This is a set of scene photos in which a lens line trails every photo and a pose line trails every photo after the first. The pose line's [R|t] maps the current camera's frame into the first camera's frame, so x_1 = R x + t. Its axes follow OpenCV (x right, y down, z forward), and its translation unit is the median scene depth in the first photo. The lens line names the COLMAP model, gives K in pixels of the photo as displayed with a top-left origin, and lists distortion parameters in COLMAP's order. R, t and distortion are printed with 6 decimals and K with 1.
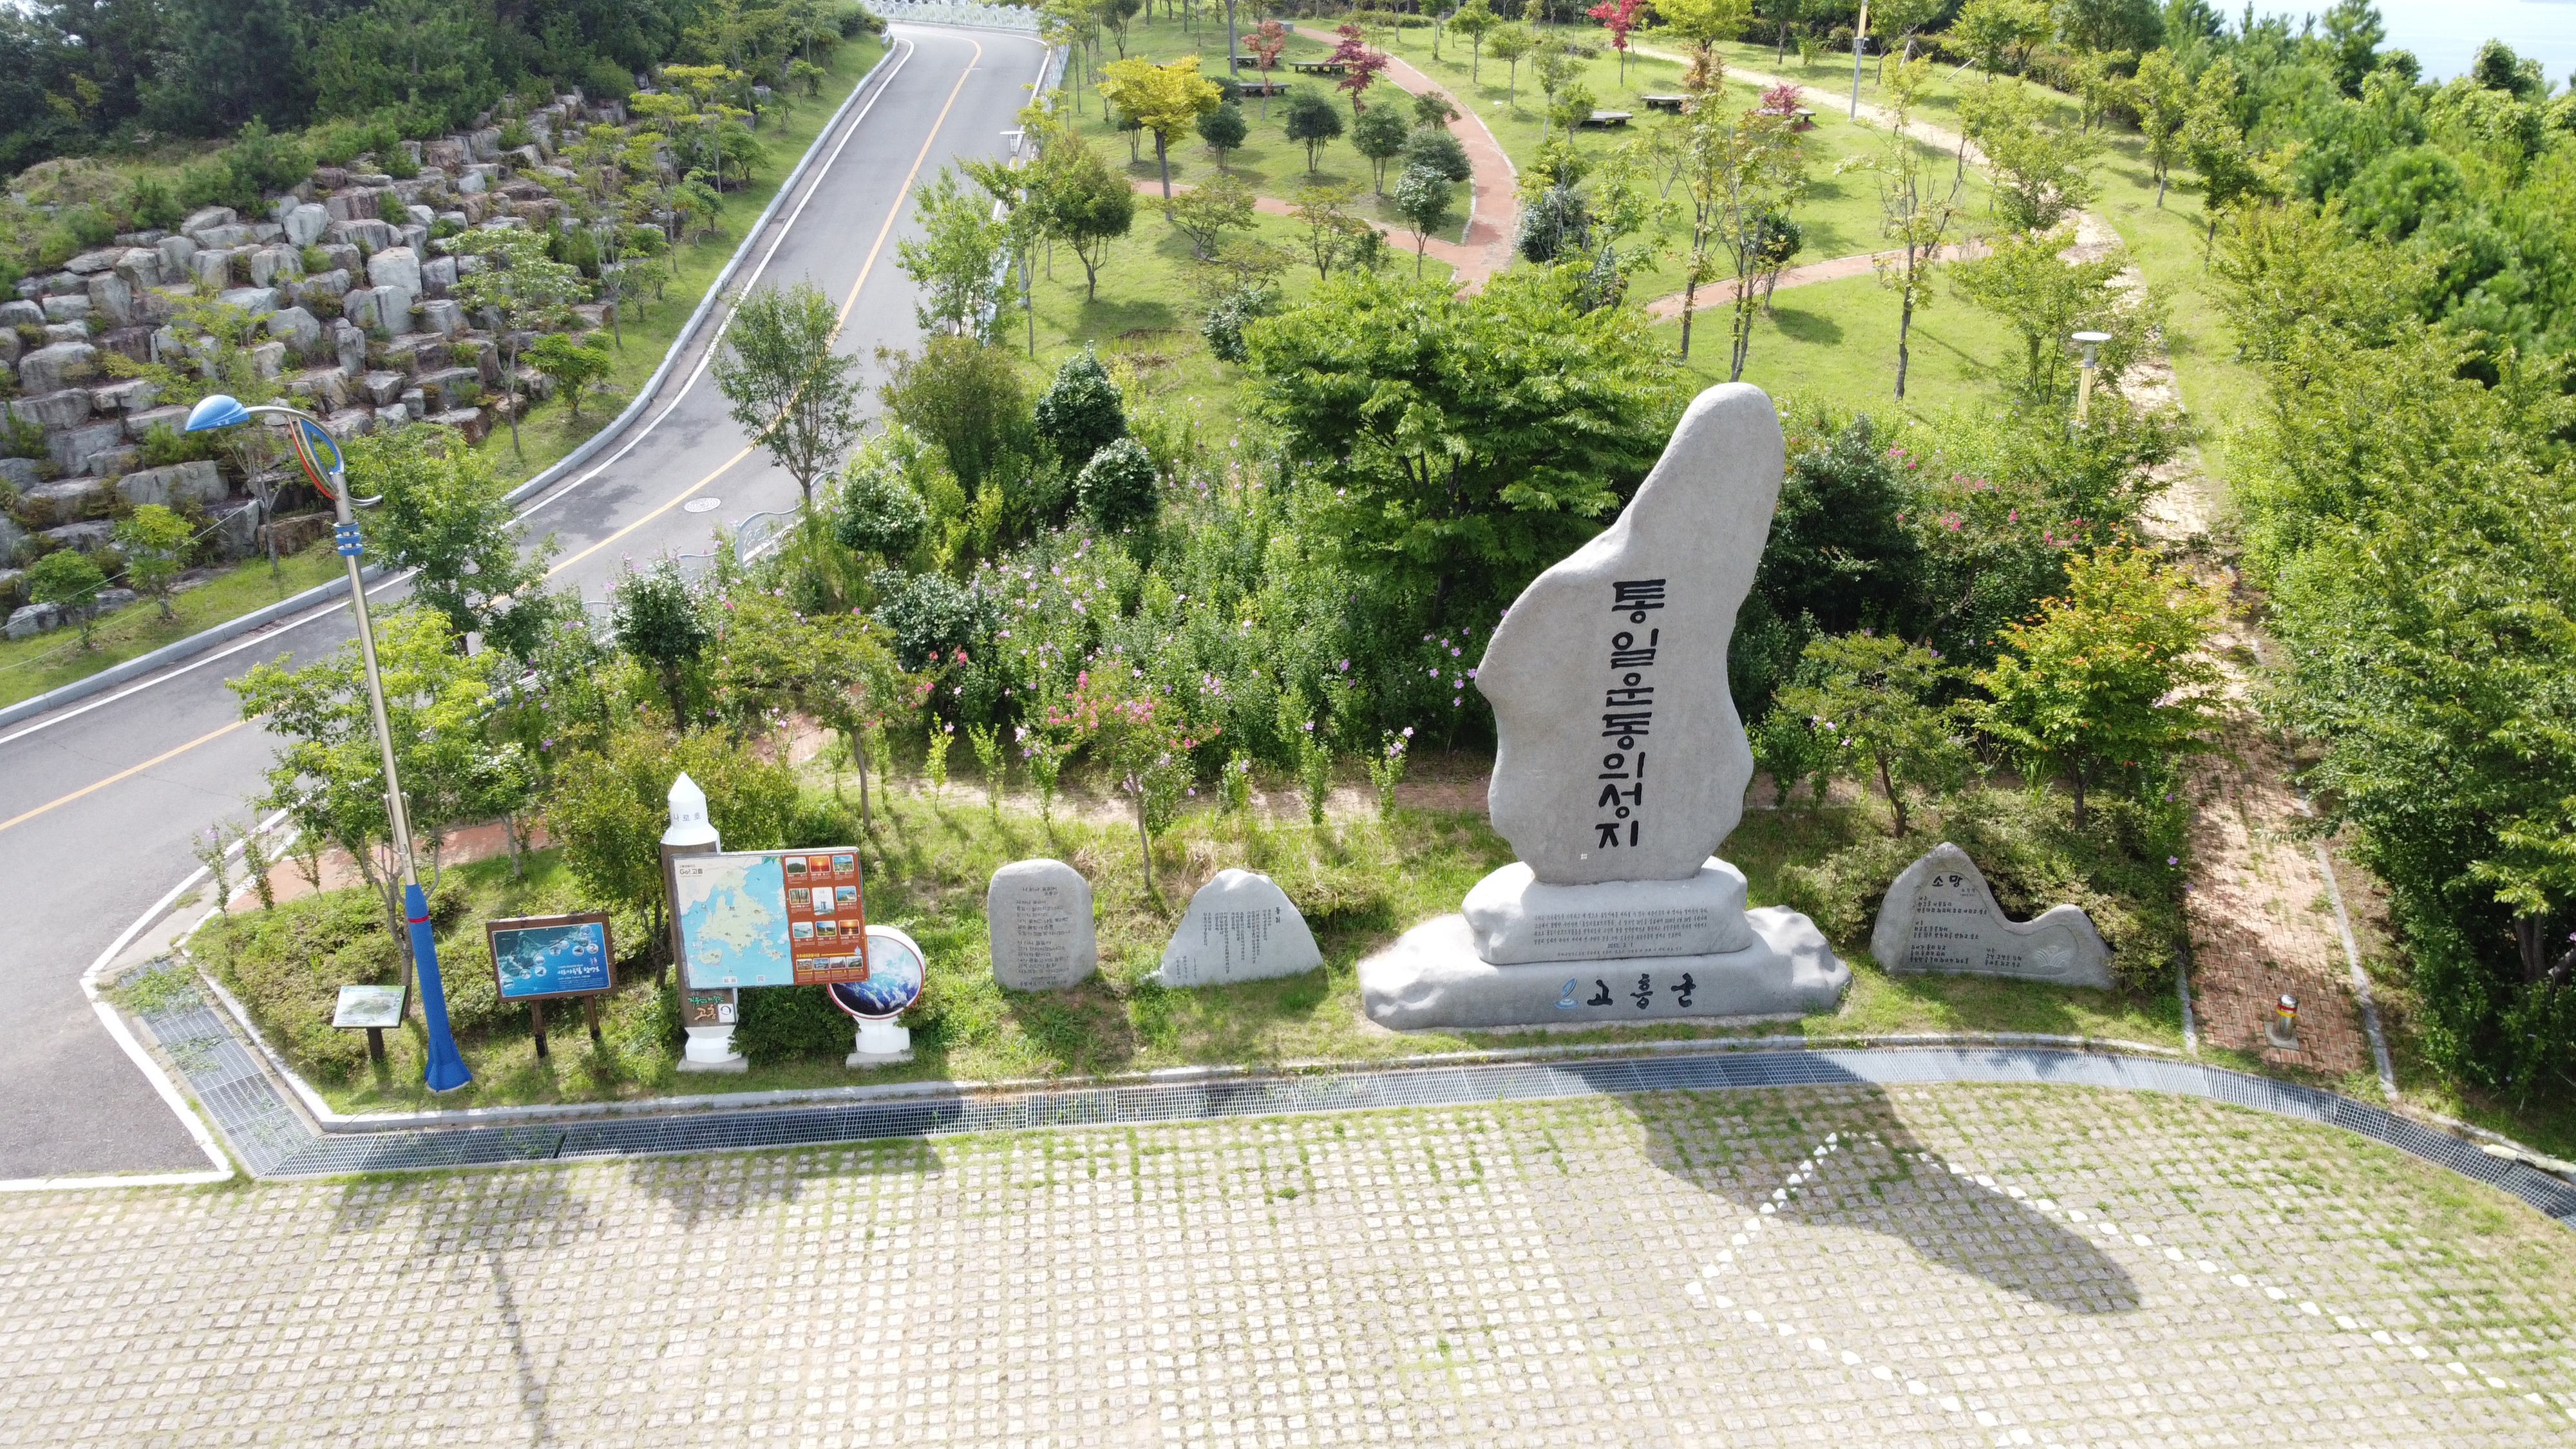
lens RADIAL K [[1886.7, 0, 1288.0], [0, 1886.7, 724.5], [0, 0, 1]] dist [-0.004985, 0.000237]
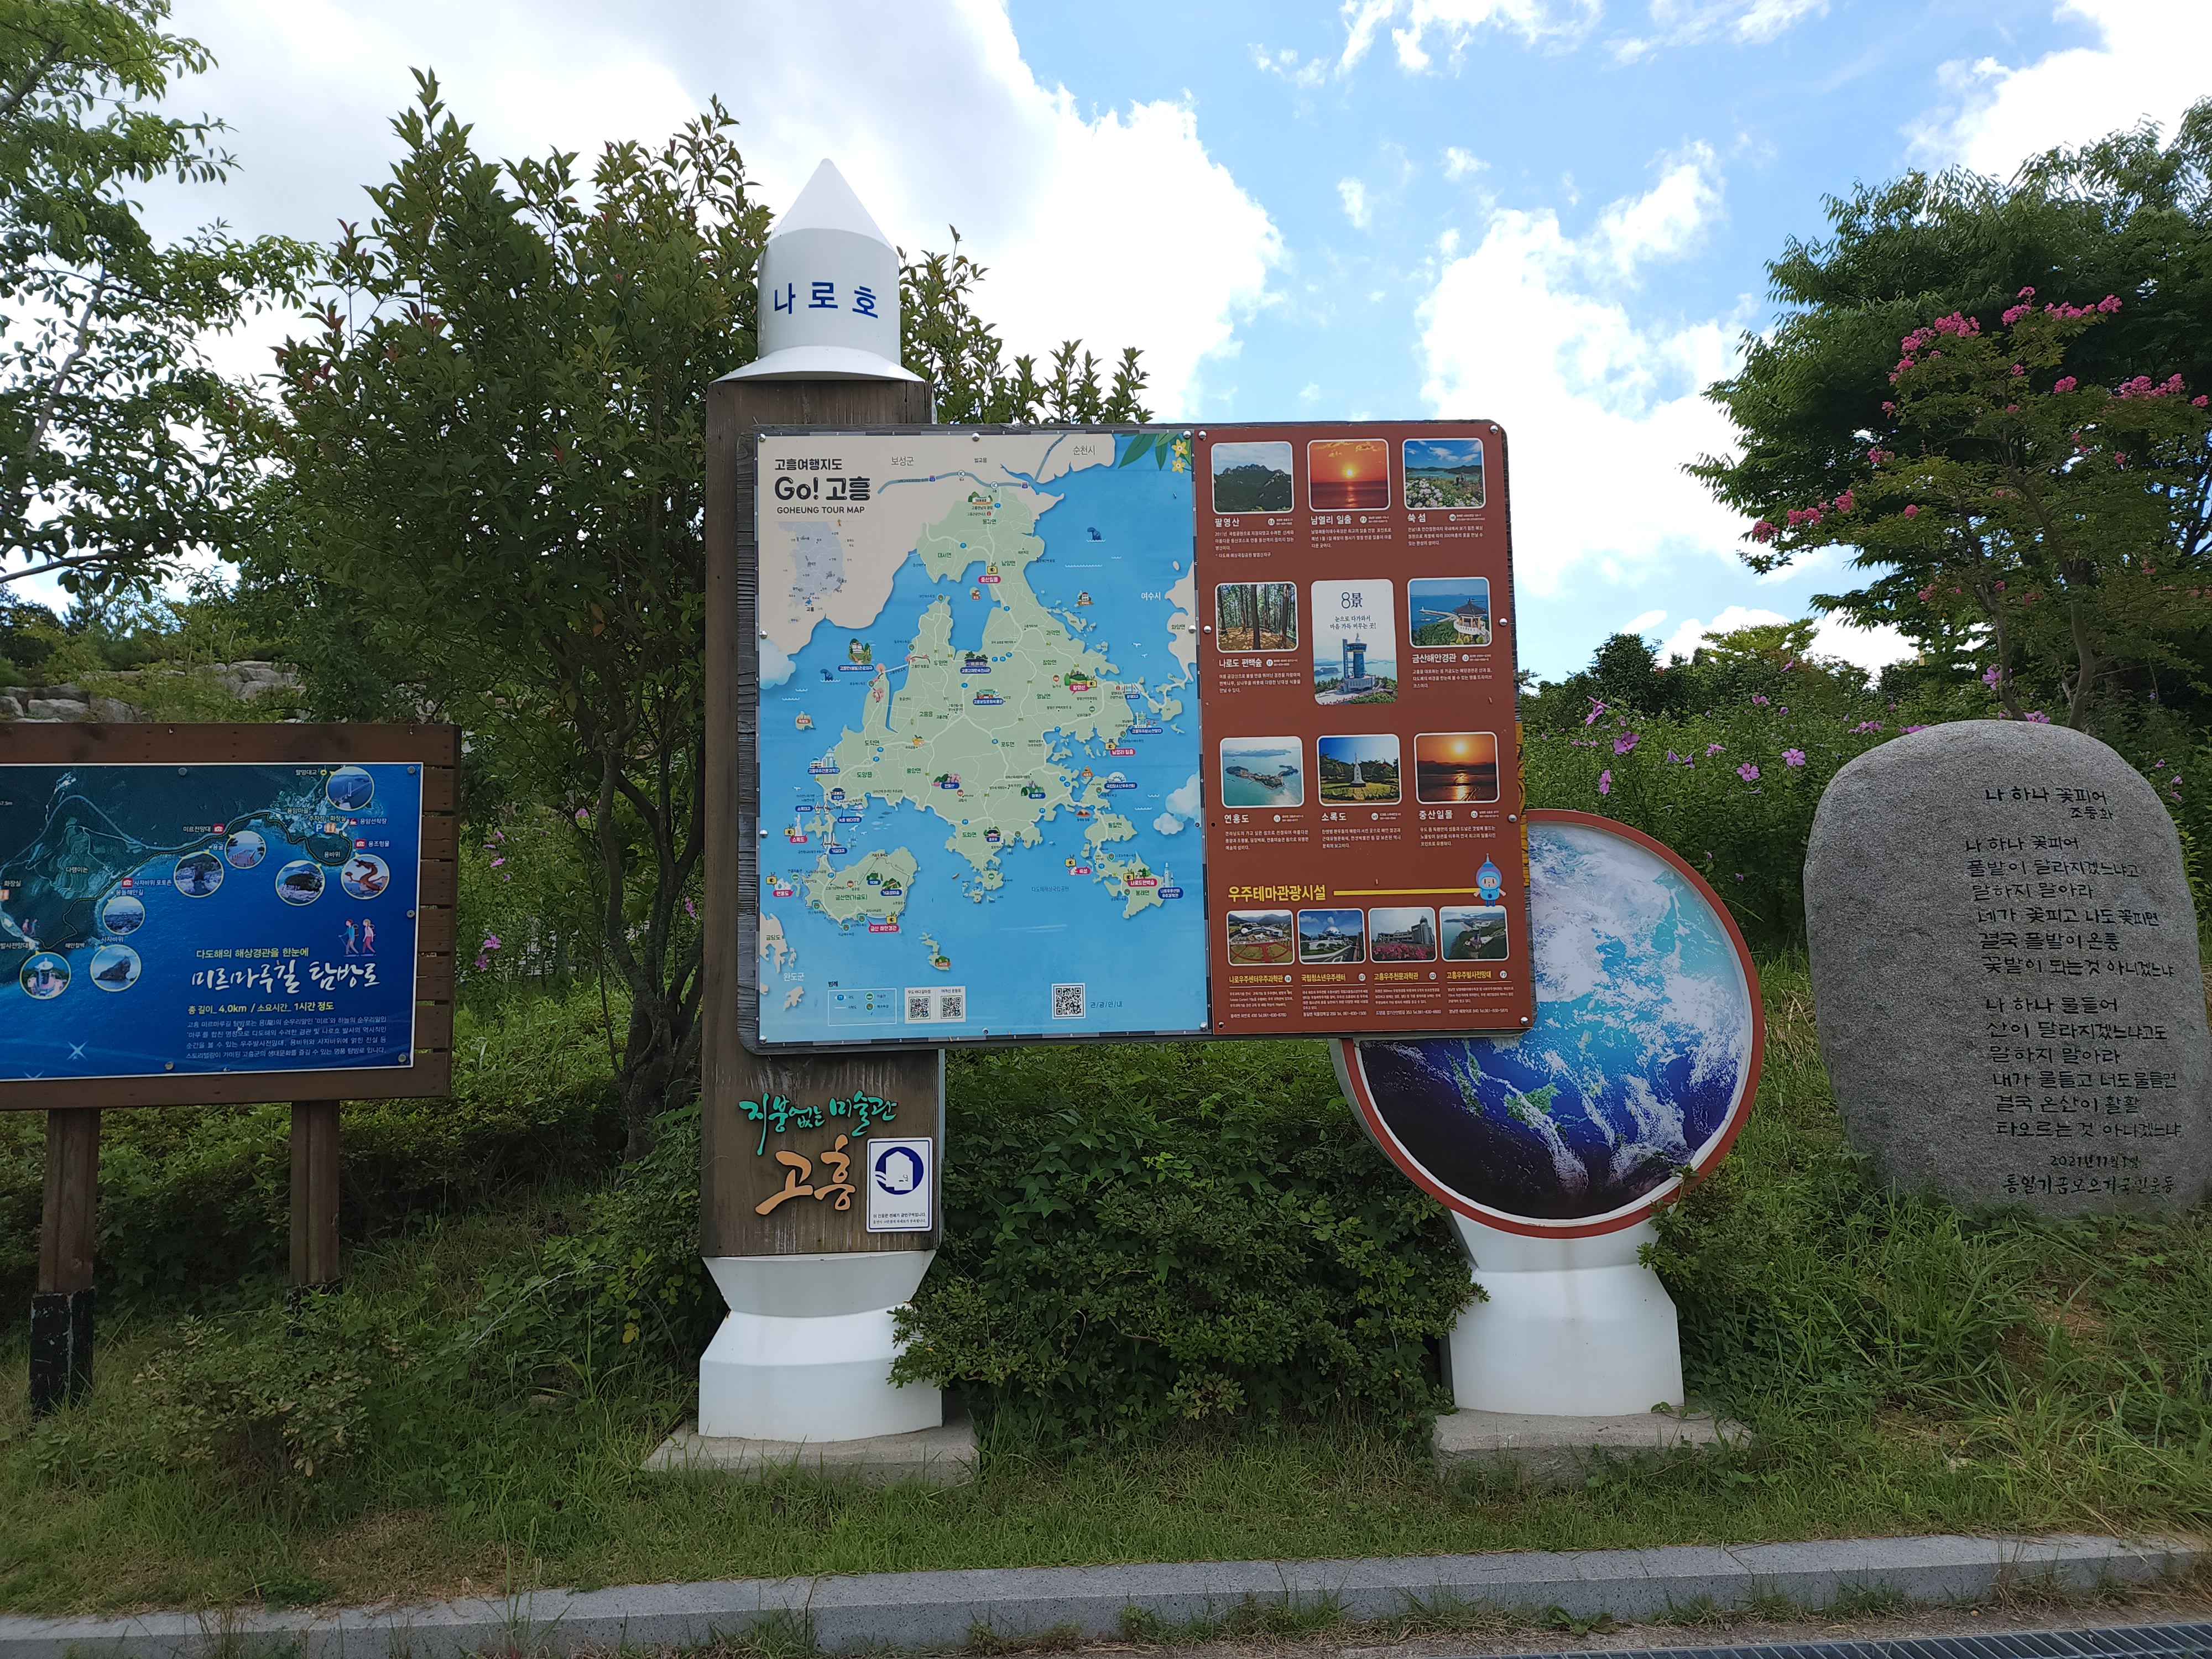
lens RADIAL K [[1452.3, 0, 1114.9], [0, 1452.3, 765.9], [0, 0, 1]] dist [0.068214, -0.061367]
pose [[0.998450, -0.023708, -0.050363, -0.266239], [-0.002440, 0.885255, -0.465100, 0.192418], [0.055611, 0.464502, 0.883824, 0.837776]]
